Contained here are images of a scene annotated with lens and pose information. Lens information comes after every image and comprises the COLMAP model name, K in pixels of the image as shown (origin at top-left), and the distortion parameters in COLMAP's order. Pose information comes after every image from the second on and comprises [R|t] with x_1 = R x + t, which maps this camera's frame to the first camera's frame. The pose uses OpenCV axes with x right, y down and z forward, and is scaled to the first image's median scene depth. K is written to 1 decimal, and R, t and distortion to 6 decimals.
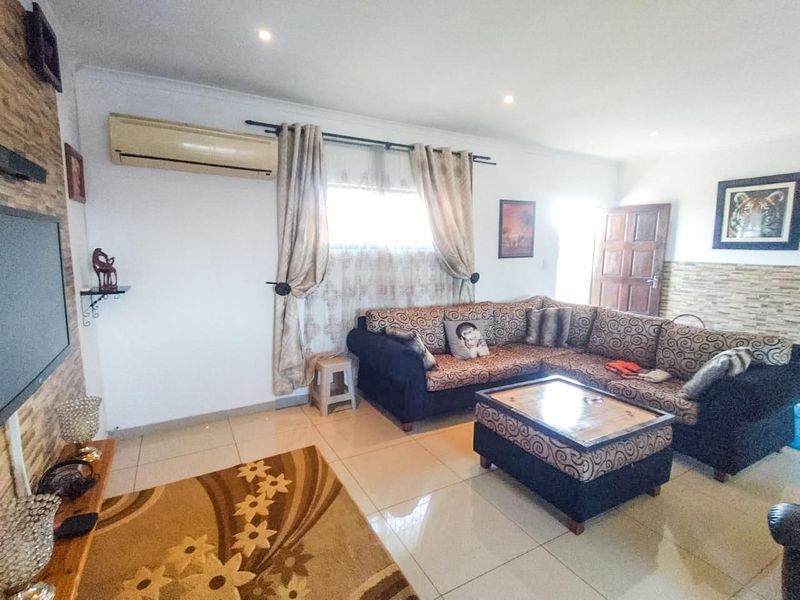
lens RADIAL K [[392.4, 0, 400.0], [0, 392.4, 300.0], [0, 0, 1]] dist [0.051033, -0.039775]
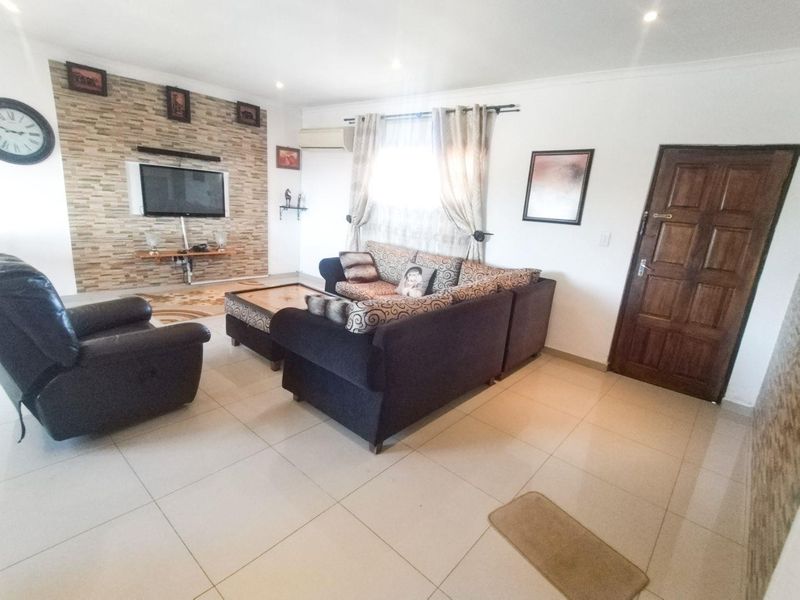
lens RADIAL K [[392.4, 0, 400.0], [0, 392.4, 300.0], [0, 0, 1]] dist [0.051033, -0.039775]
pose [[0.342208, 0.260838, -0.902694, 1.180043], [-0.205357, 0.958234, 0.199037, -0.064460], [0.916909, 0.117262, 0.381480, 0.511118]]
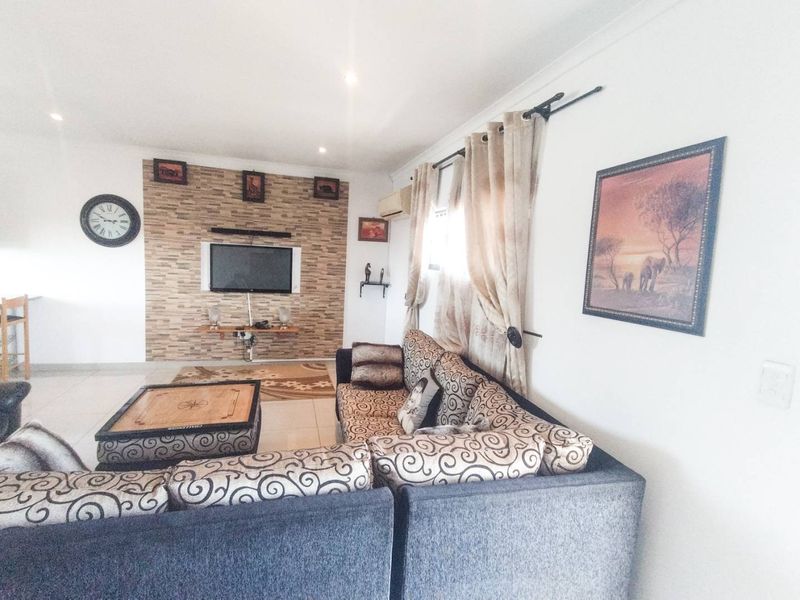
lens RADIAL K [[392.4, 0, 400.0], [0, 392.4, 300.0], [0, 0, 1]] dist [0.051033, -0.039775]
pose [[-0.228492, 0.091884, -0.969200, 0.820276], [-0.187801, 0.972678, 0.136488, -0.165011], [0.955260, 0.213203, -0.204993, 1.060800]]
